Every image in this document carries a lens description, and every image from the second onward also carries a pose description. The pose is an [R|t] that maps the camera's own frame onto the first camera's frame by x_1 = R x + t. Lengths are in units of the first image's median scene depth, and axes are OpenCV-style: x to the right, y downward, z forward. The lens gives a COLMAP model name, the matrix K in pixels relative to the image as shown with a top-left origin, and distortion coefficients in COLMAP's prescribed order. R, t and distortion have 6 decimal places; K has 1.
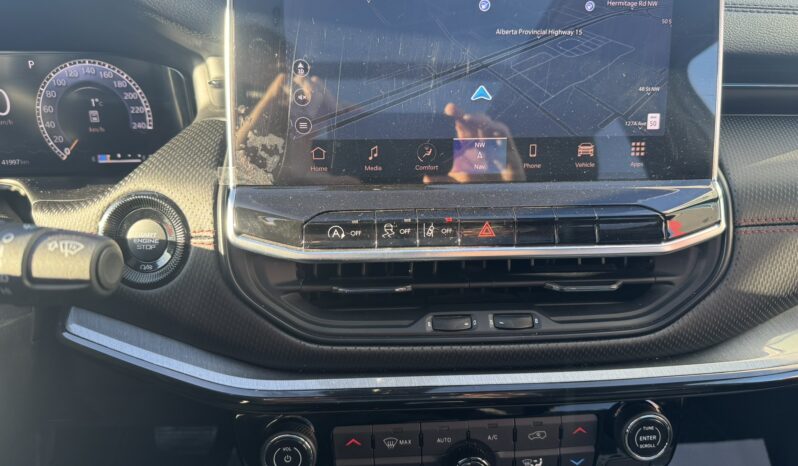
lens RADIAL K [[606.4, 0, 399.0], [0, 606.4, 233.0], [0, 0, 1]] dist [0.130225, -0.264515]
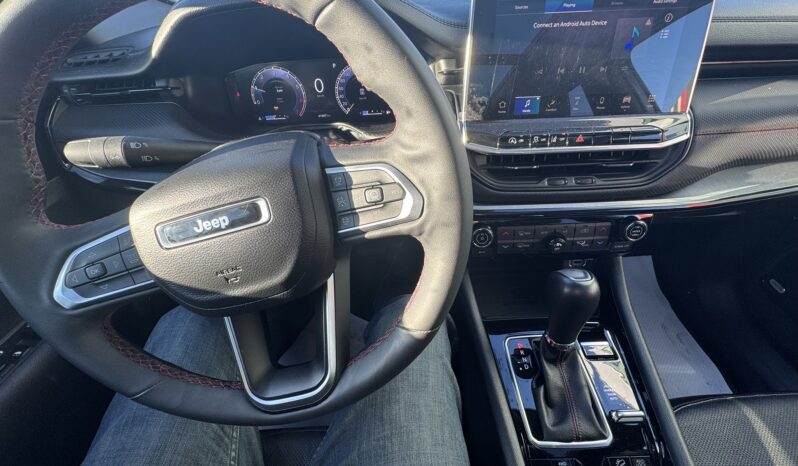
lens RADIAL K [[333.8, 0, 386.4], [0, 333.8, 234.9], [0, 0, 1]] dist [0.000333, 0.000159]
pose [[0.996665, 0.000101, -0.081606, -0.445160], [0.017948, 0.975243, 0.220405, 0.055030], [0.079608, -0.221135, 0.971989, -0.307931]]
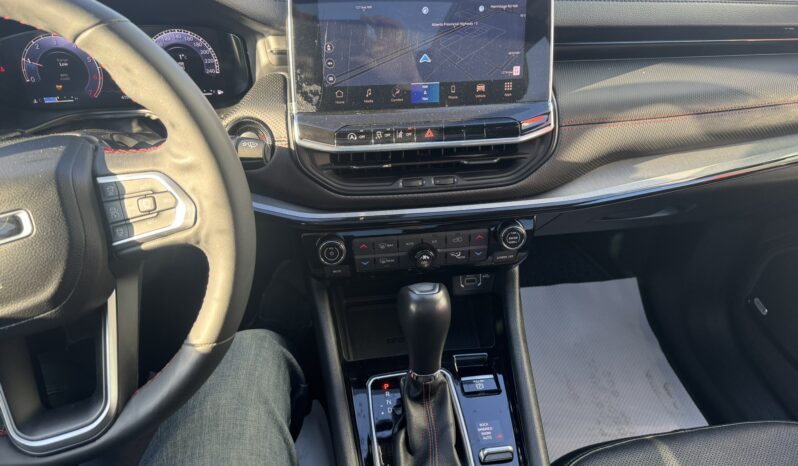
lens RADIAL K [[606.4, 0, 399.0], [0, 606.4, 233.0], [0, 0, 1]] dist [0.130225, -0.264515]
pose [[0.996840, -0.040869, 0.068114, -0.093471], [0.029695, 0.987047, 0.157661, 0.000747], [-0.073675, -0.155140, 0.985141, -0.916705]]
